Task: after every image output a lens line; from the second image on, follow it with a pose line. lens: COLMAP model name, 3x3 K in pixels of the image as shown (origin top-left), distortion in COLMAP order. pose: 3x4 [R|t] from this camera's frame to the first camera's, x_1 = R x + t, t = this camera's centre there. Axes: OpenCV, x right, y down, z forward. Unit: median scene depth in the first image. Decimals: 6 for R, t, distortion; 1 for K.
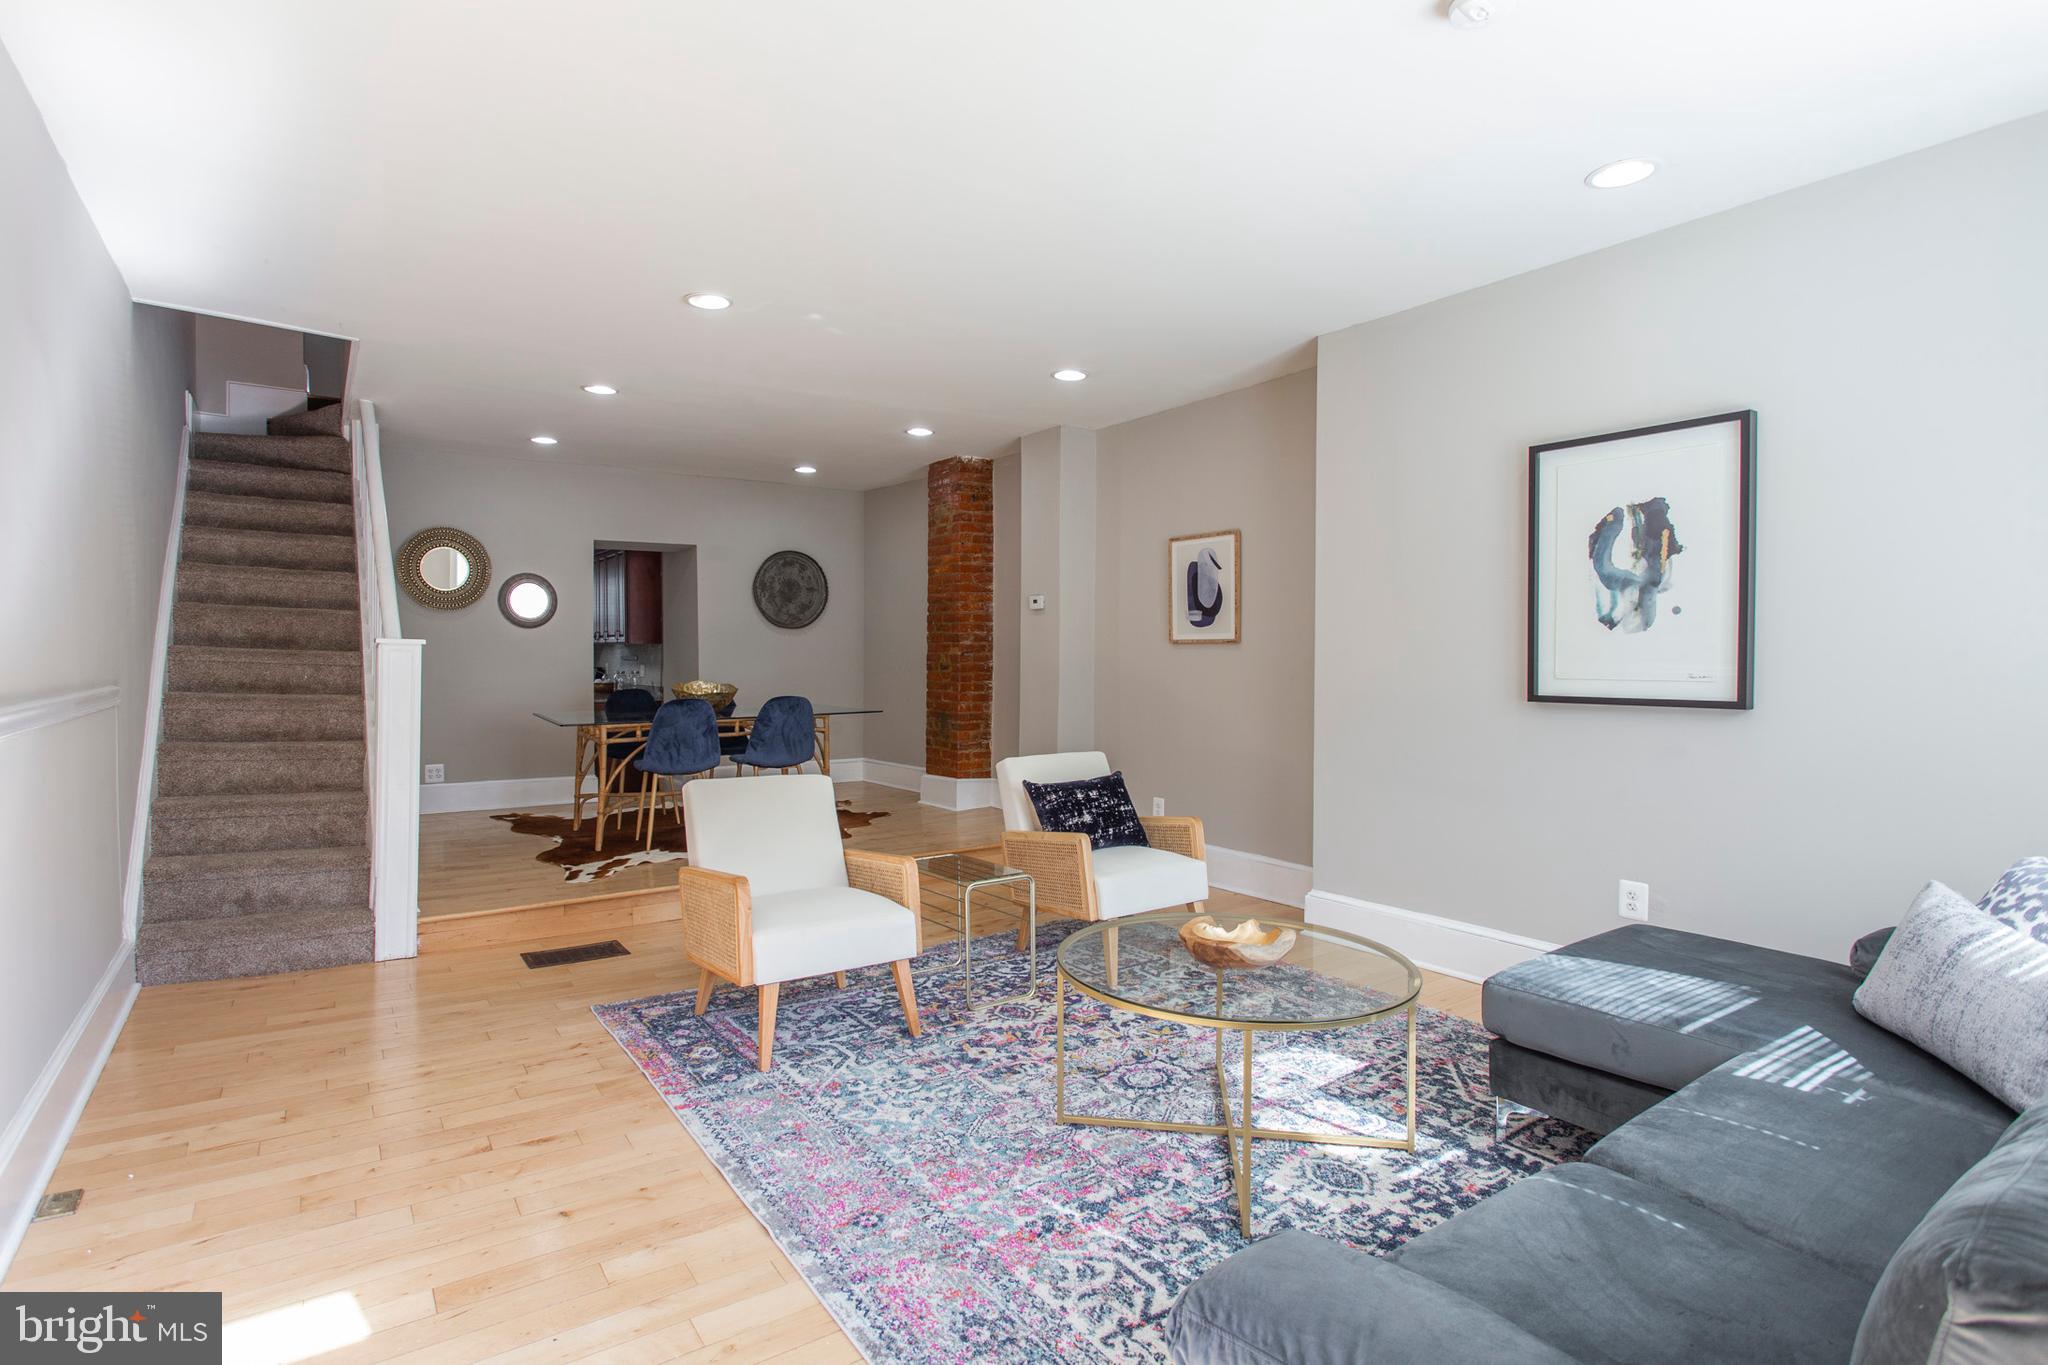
lens RADIAL K [[1003.7, 0, 1010.3], [0, 1003.7, 663.6], [0, 0, 1]] dist [-0.015287, 0.009072]
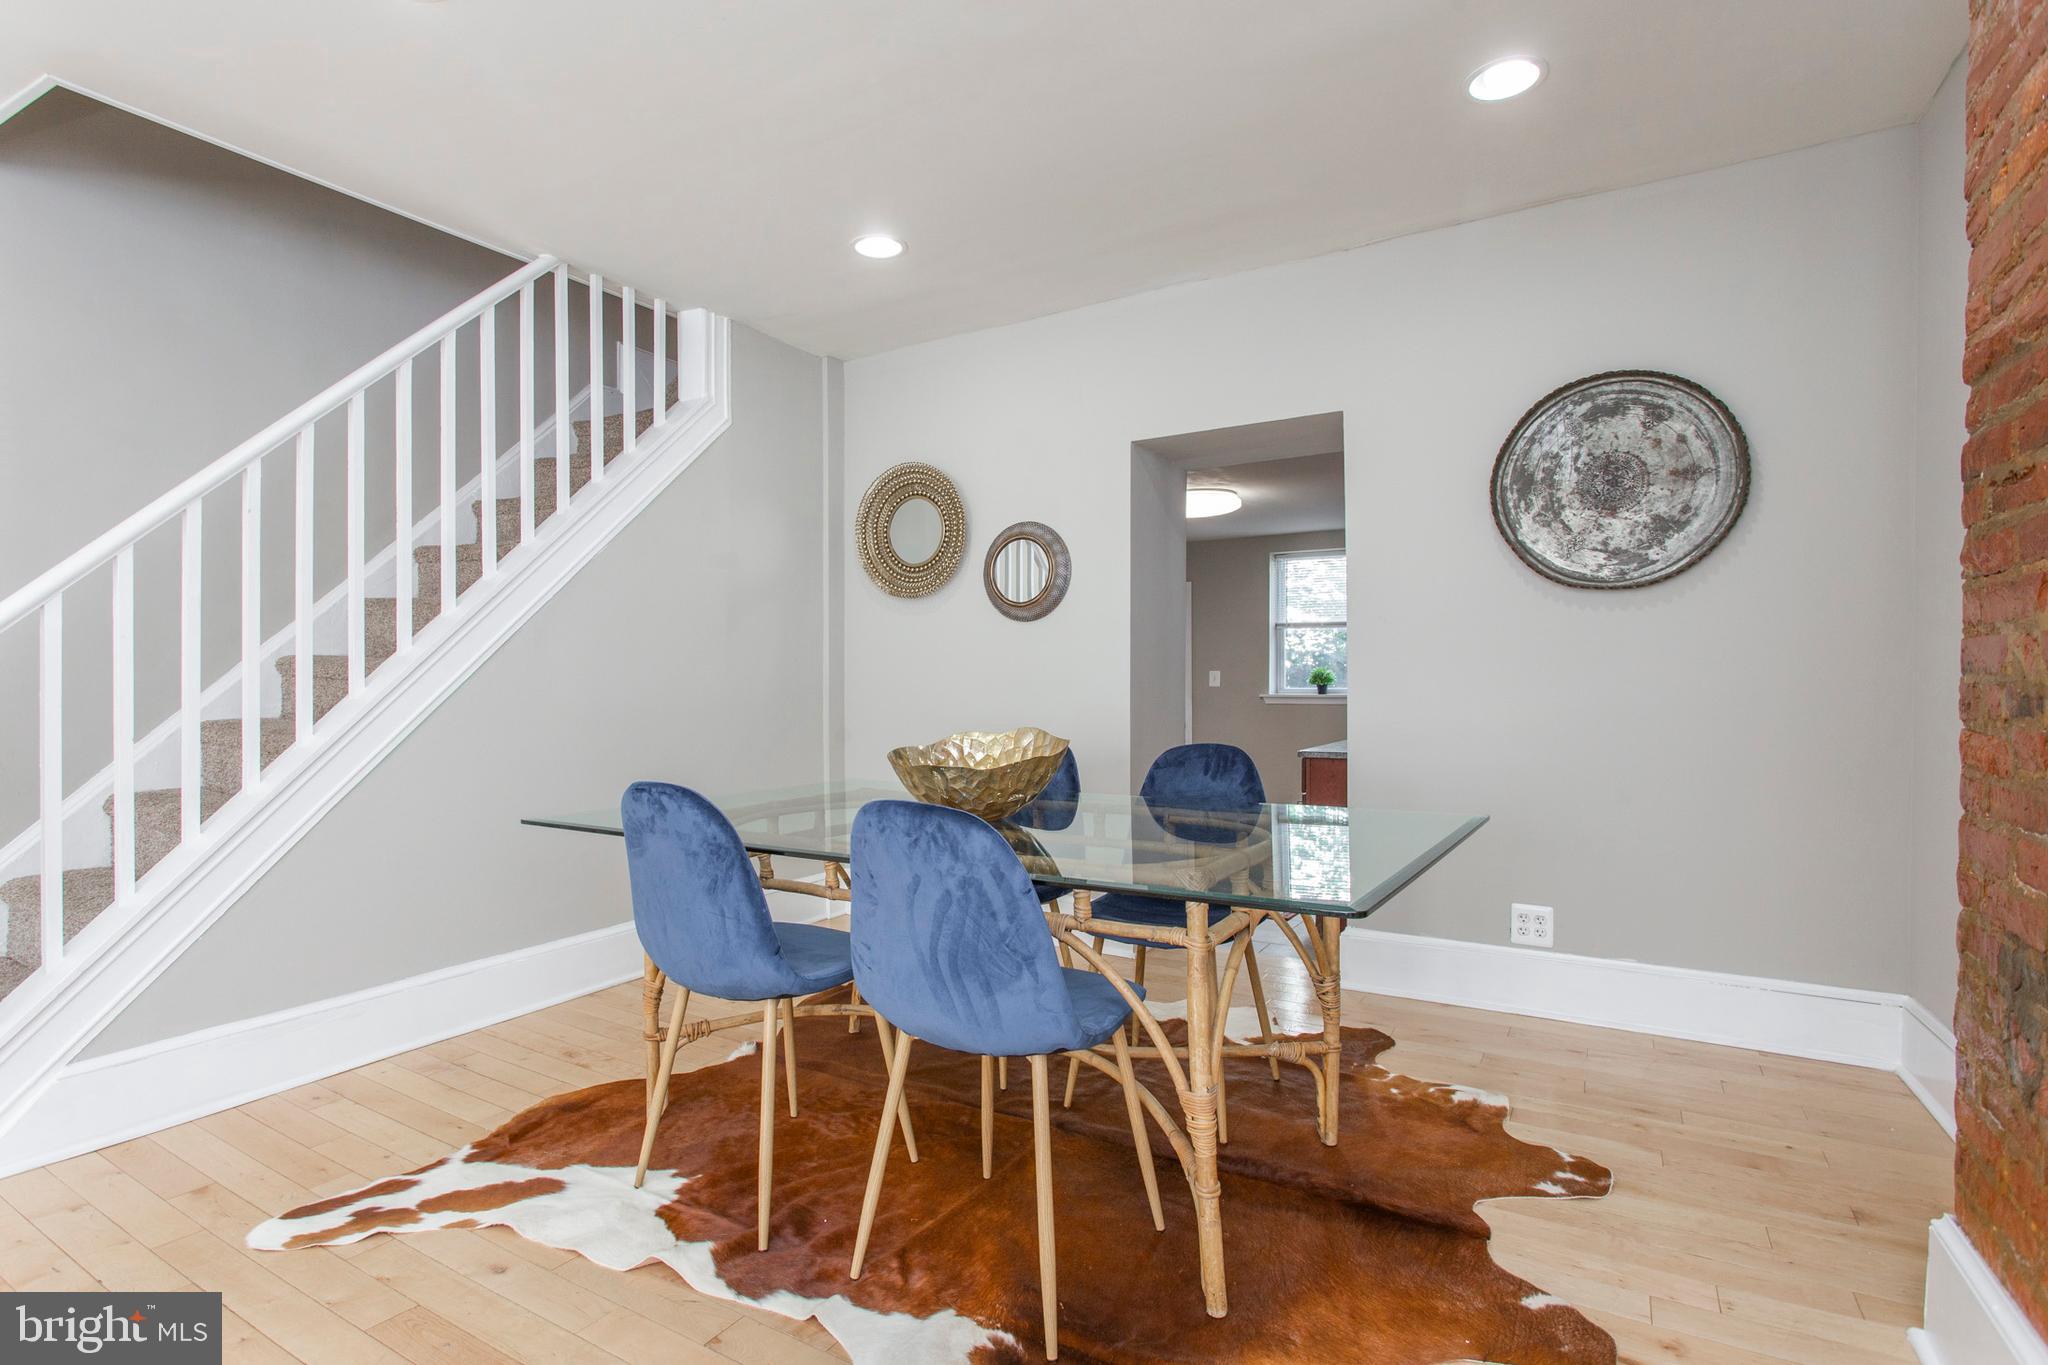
lens RADIAL K [[976.5, 0, 985.3], [0, 976.5, 691.0], [0, 0, 1]] dist [-0.016438, 0.000605]
pose [[0.397863, 0.009016, -0.917400, 0.020588], [-0.006912, 0.999953, 0.006829, 0.000986], [0.917419, 0.003624, 0.397907, 1.279932]]
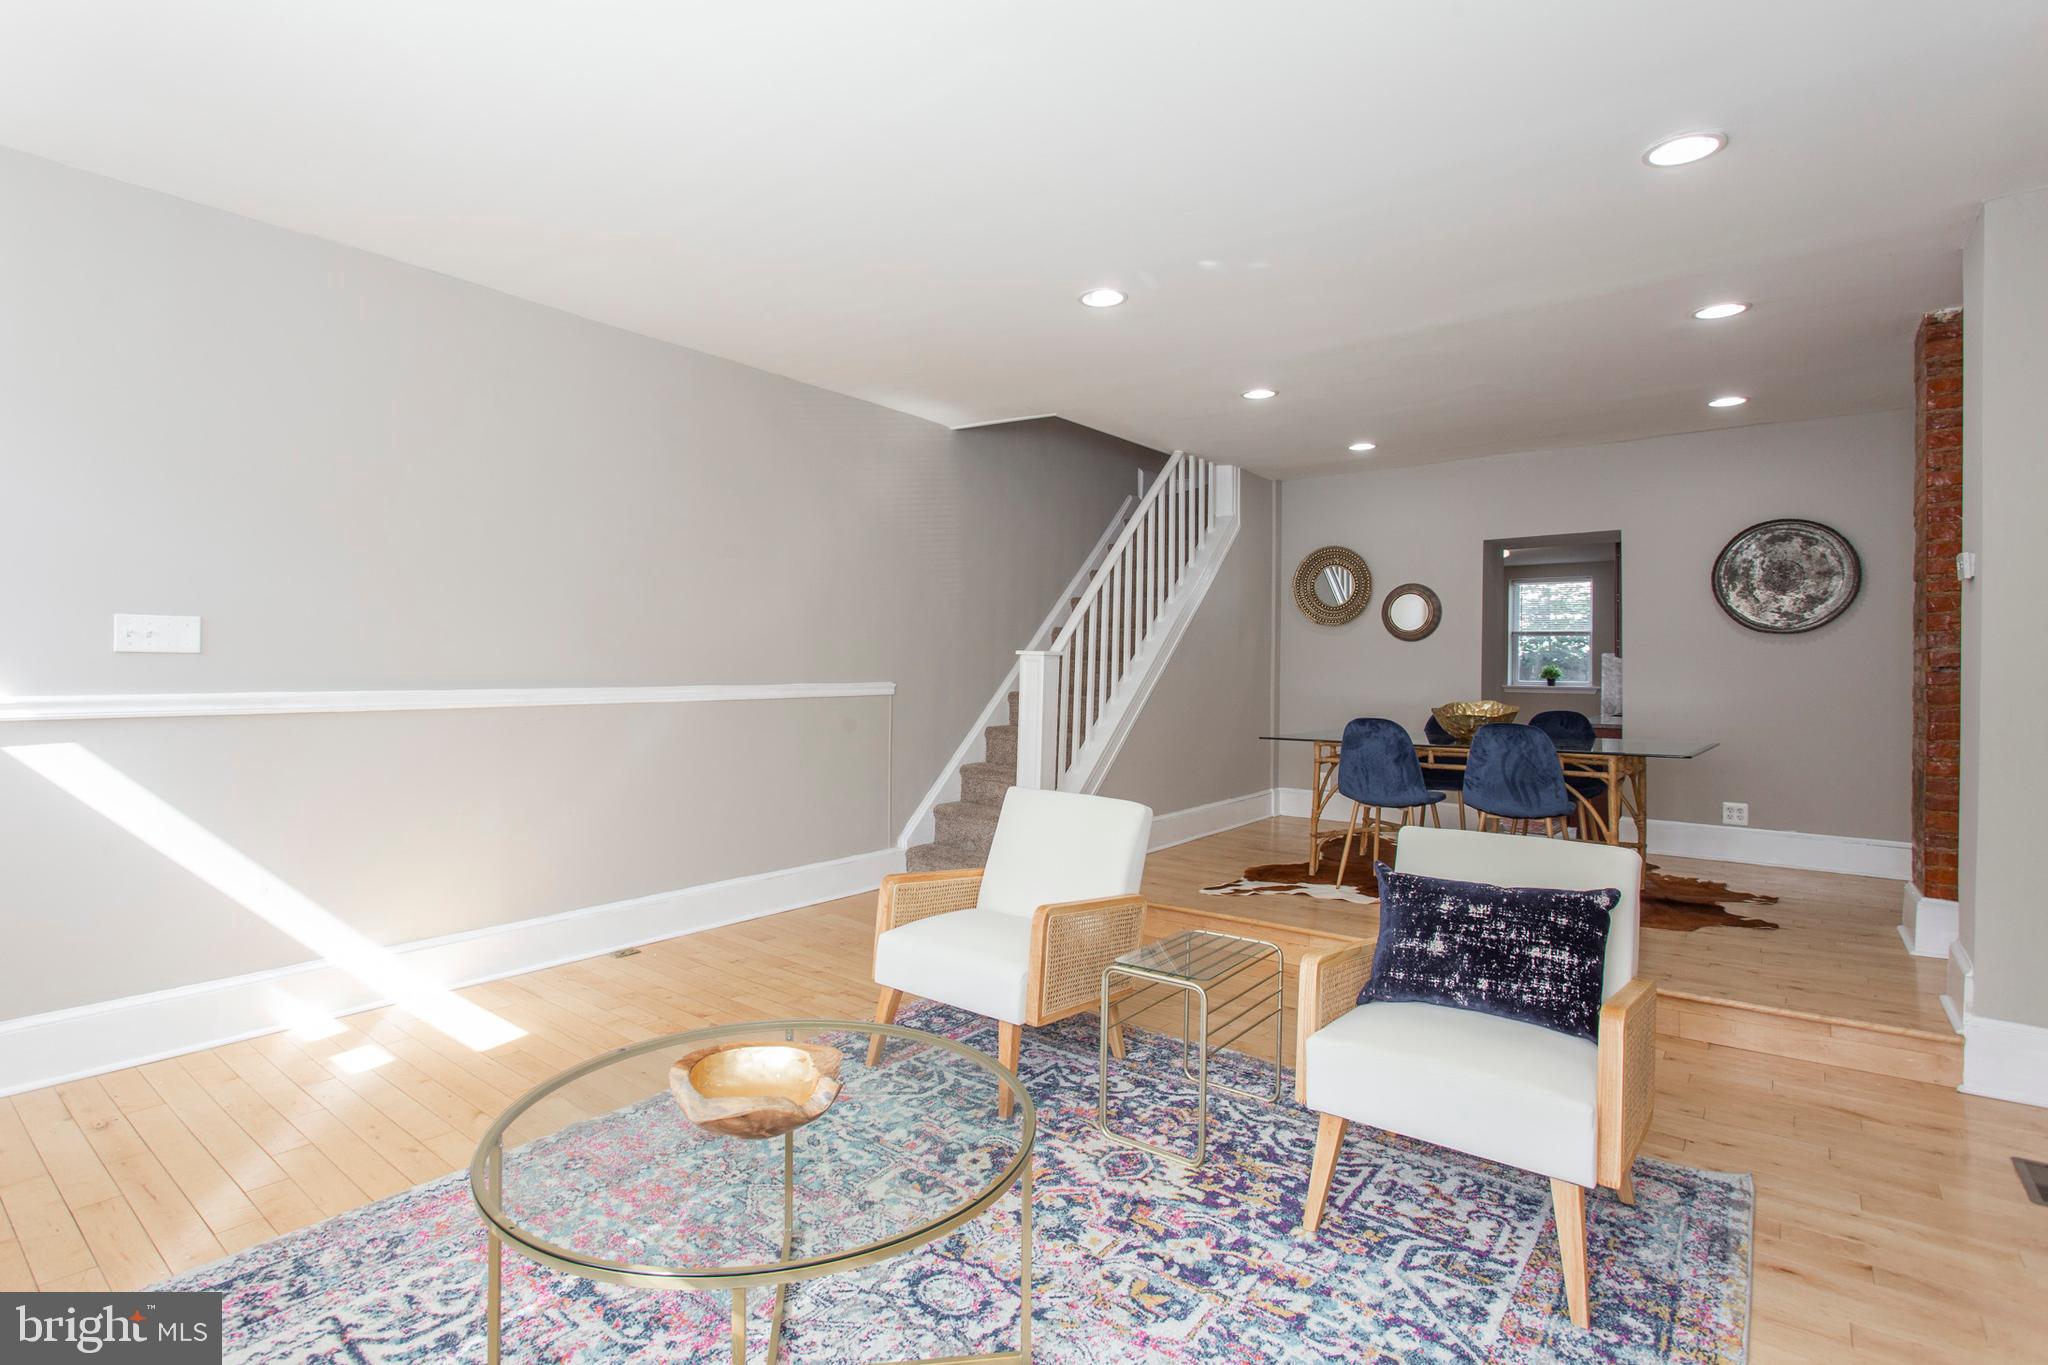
lens RADIAL K [[998.9, 0, 982.7], [0, 998.9, 662.4], [0, 0, 1]] dist [-0.003046, 0.001176]
pose [[0.279898, 0.000445, -0.960030, 0.539955], [-0.019548, 0.999795, -0.005236, -0.002882], [0.959831, 0.020232, 0.279850, 0.571267]]
